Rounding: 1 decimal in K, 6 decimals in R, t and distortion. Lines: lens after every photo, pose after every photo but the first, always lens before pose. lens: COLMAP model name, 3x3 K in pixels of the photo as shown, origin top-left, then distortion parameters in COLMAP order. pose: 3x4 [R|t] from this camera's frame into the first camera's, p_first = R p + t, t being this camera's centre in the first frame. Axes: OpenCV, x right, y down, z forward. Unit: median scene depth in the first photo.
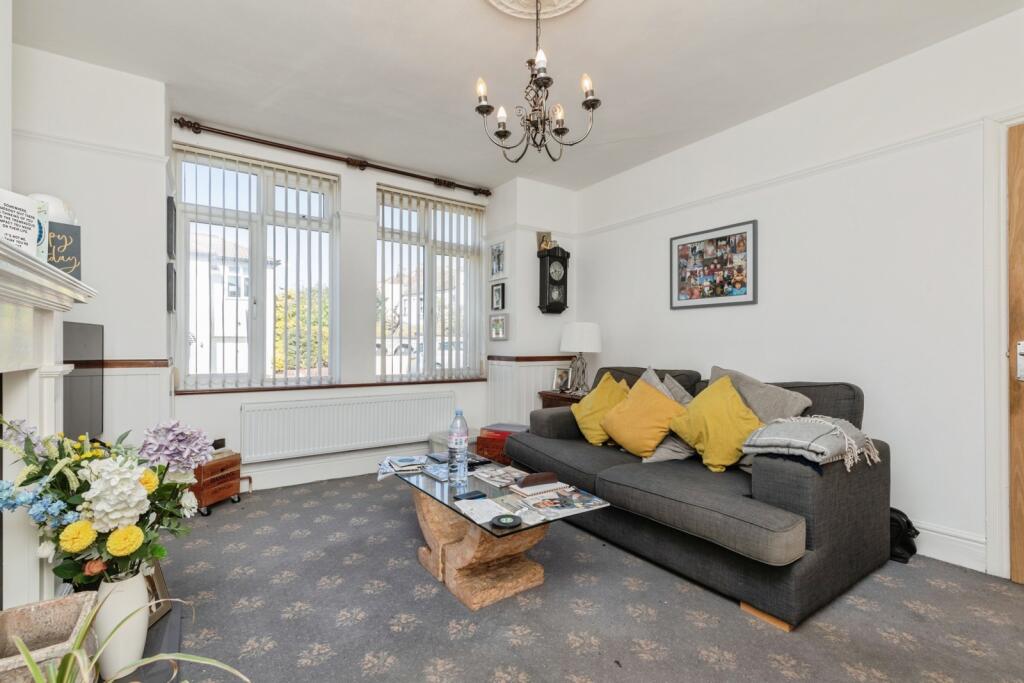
lens RADIAL K [[458.6, 0, 511.5], [0, 458.6, 330.7], [0, 0, 1]] dist [0.001255, -0.000115]
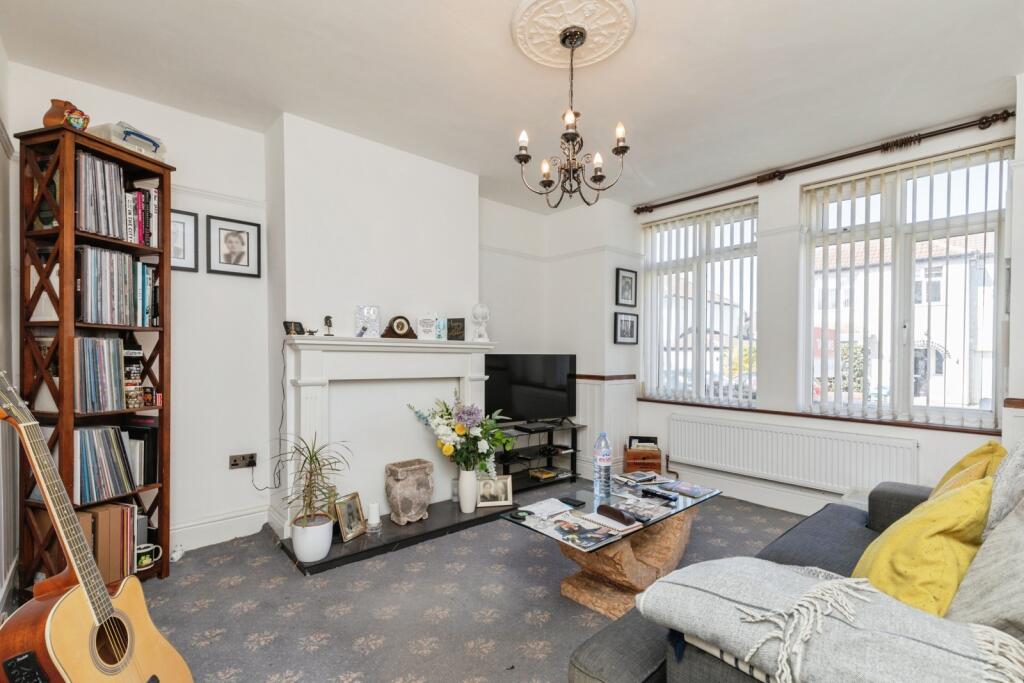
lens RADIAL K [[469.7, 0, 512.0], [0, 469.7, 341.5], [0, 0, 1]] dist [0.000540, -0.000053]
pose [[0.108265, -0.027321, -0.993747, 0.691360], [0.027598, 0.999320, -0.024467, -0.020772], [0.993739, -0.024777, 0.108945, 0.441861]]
